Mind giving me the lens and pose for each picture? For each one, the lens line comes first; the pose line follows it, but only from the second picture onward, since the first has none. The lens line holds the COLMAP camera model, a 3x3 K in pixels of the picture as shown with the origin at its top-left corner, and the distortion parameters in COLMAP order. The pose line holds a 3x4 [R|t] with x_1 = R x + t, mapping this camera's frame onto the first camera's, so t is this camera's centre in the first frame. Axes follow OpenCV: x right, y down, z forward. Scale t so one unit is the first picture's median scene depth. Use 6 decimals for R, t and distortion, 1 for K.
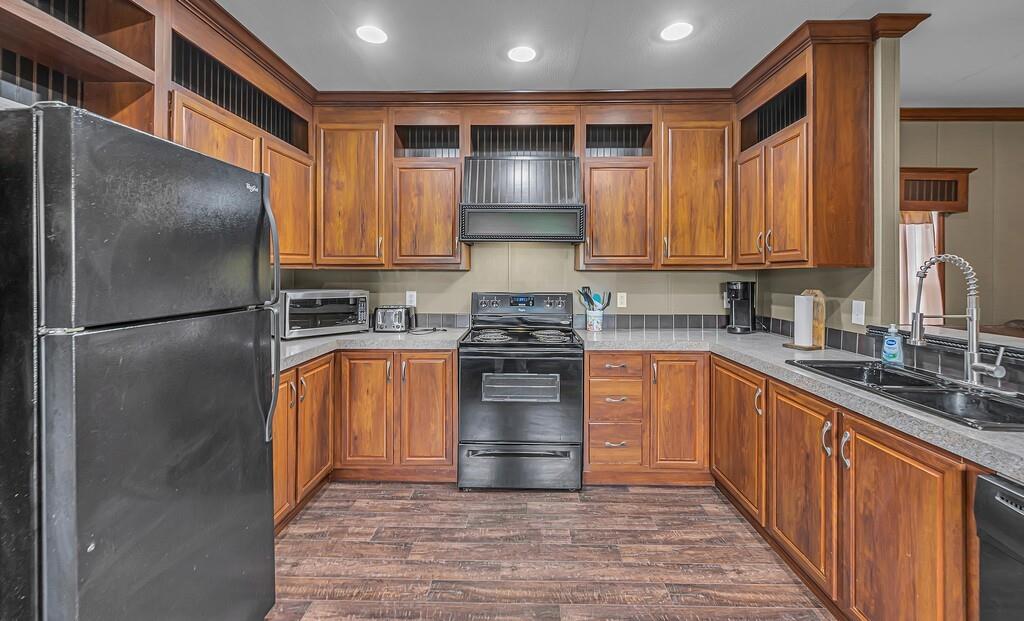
lens RADIAL K [[412.2, 0, 519.5], [0, 412.2, 272.5], [0, 0, 1]] dist [-0.003621, -0.000252]
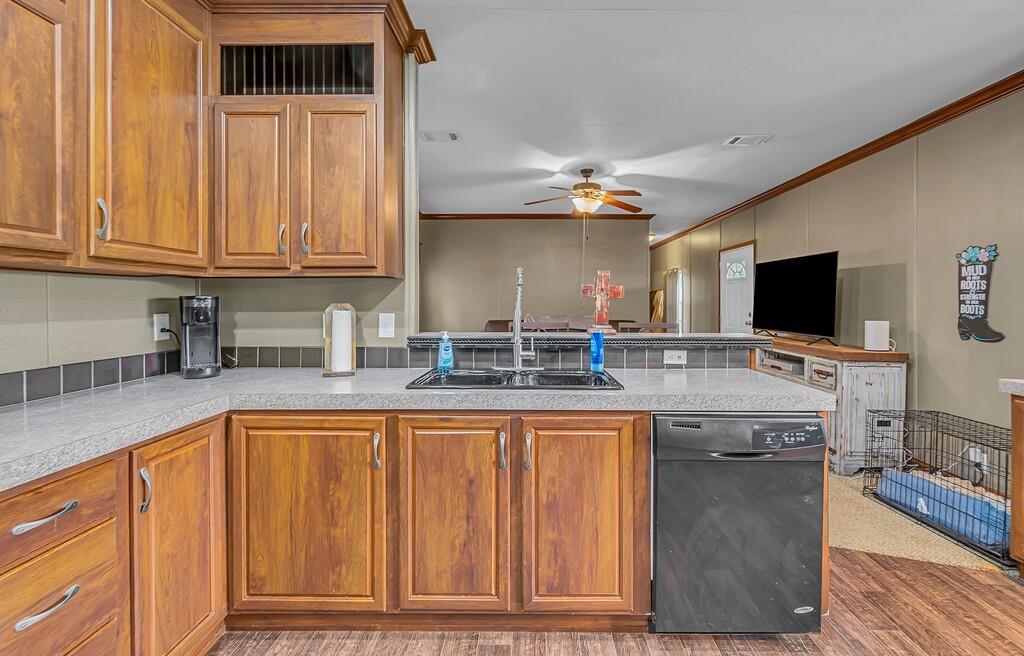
lens RADIAL K [[426.7, 0, 528.1], [0, 426.7, 304.4], [0, 0, 1]] dist [0.001231, 0.000318]
pose [[-0.008953, -0.011429, 0.999895, -0.163612], [-0.003841, 0.999928, 0.011395, 0.032427], [-0.999953, -0.003739, -0.008996, 0.623434]]
